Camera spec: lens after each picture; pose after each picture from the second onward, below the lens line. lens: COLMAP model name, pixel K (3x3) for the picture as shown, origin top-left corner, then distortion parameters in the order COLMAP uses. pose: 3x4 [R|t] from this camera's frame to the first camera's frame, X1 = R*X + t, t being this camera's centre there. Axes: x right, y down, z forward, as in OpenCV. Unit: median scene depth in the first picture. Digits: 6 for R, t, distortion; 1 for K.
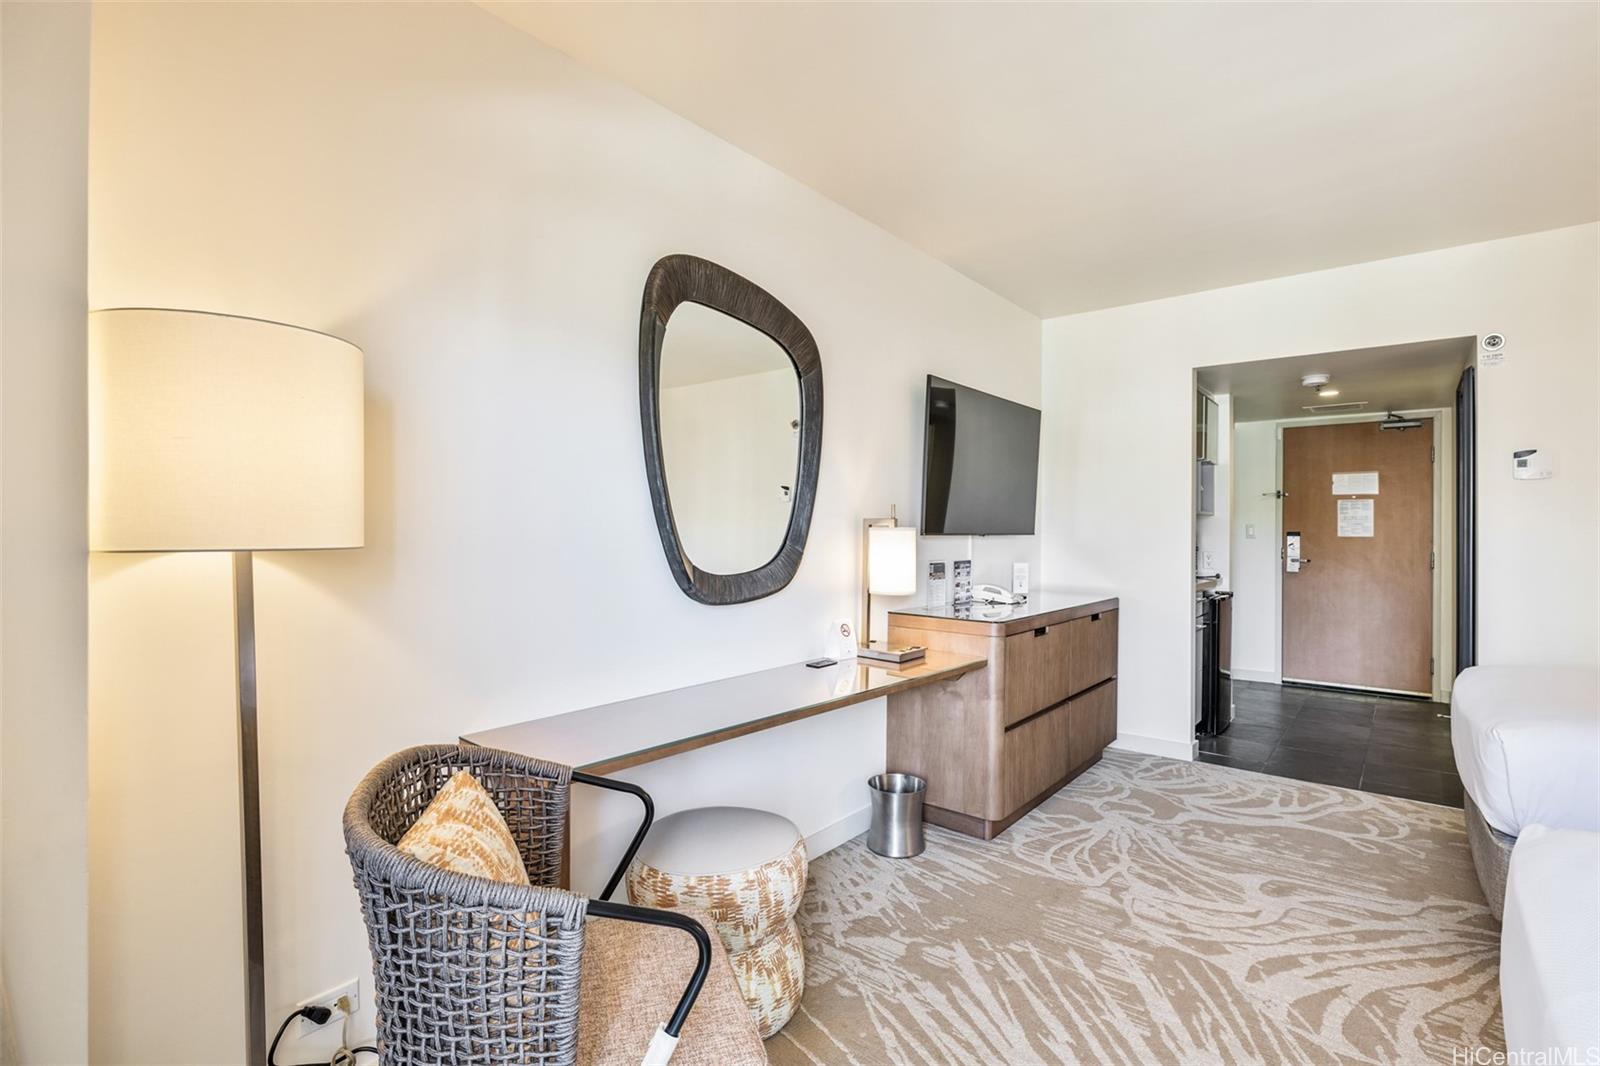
lens RADIAL K [[752.1, 0, 802.5], [0, 752.1, 528.5], [0, 0, 1]] dist [-0.007193, 0.001271]
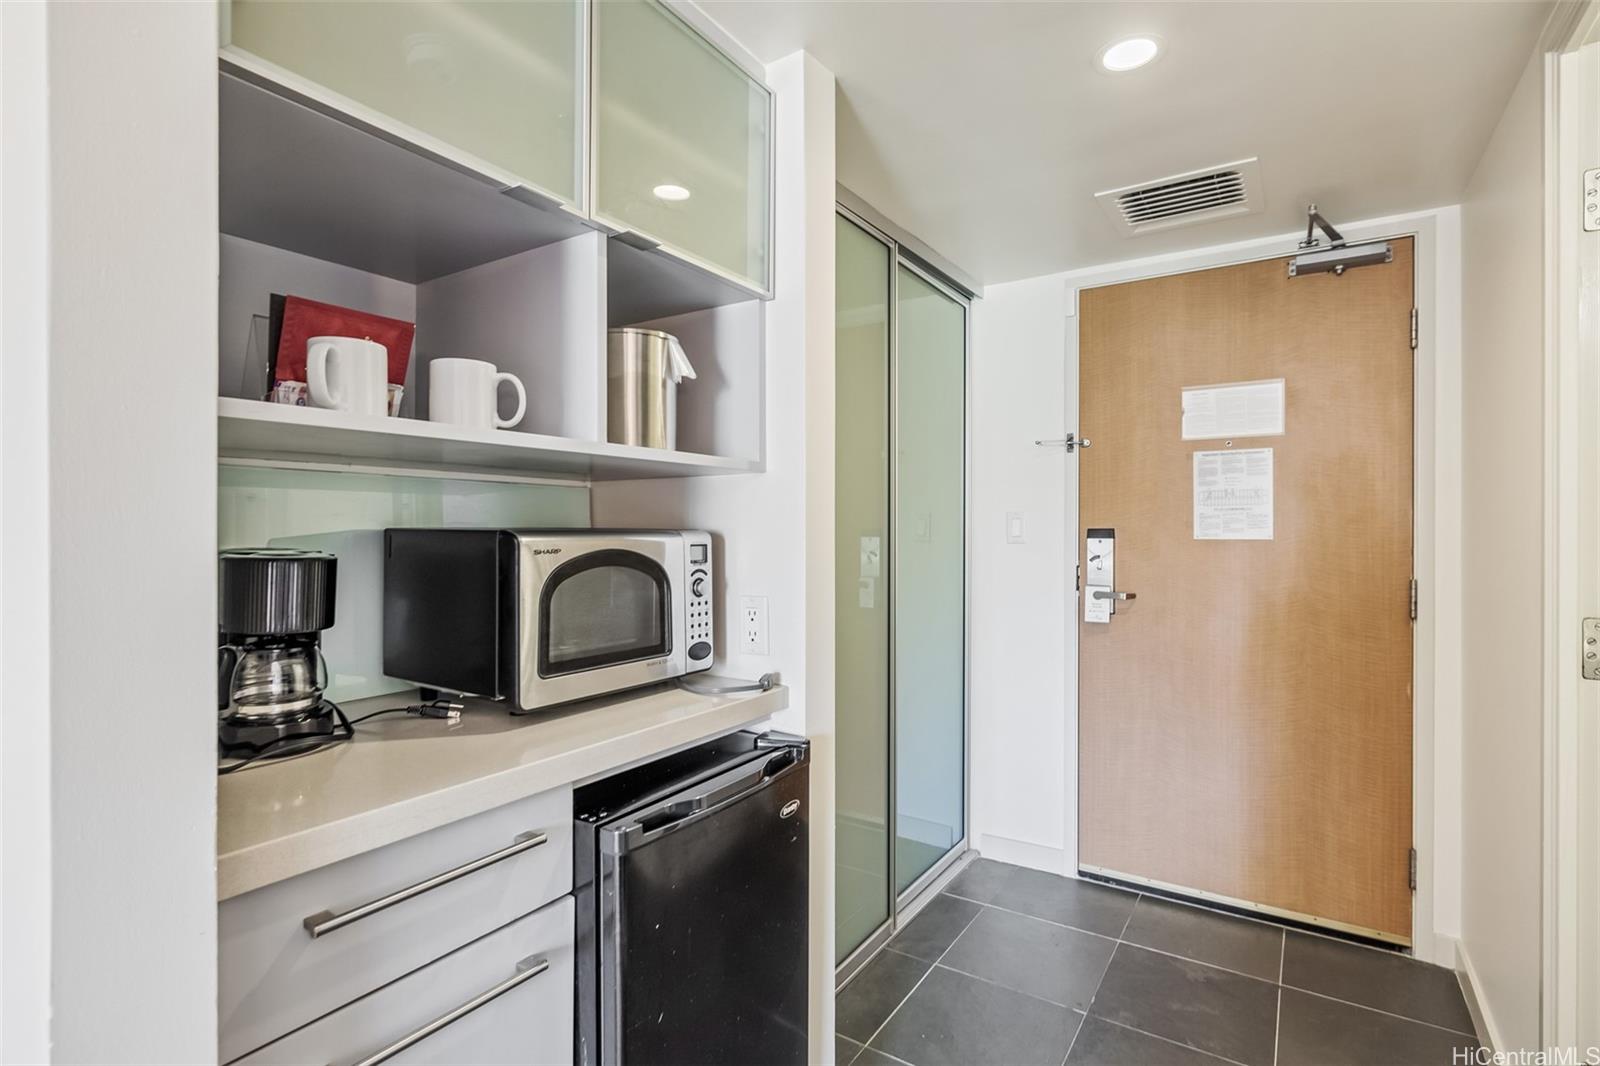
lens RADIAL K [[760.3, 0, 814.0], [0, 760.3, 529.3], [0, 0, 1]] dist [-0.004465, 0.000360]
pose [[0.993423, -0.002081, 0.114485, 0.883848], [0.001903, 0.999997, 0.001665, 0.008154], [-0.114488, -0.001436, 0.993424, 1.170979]]
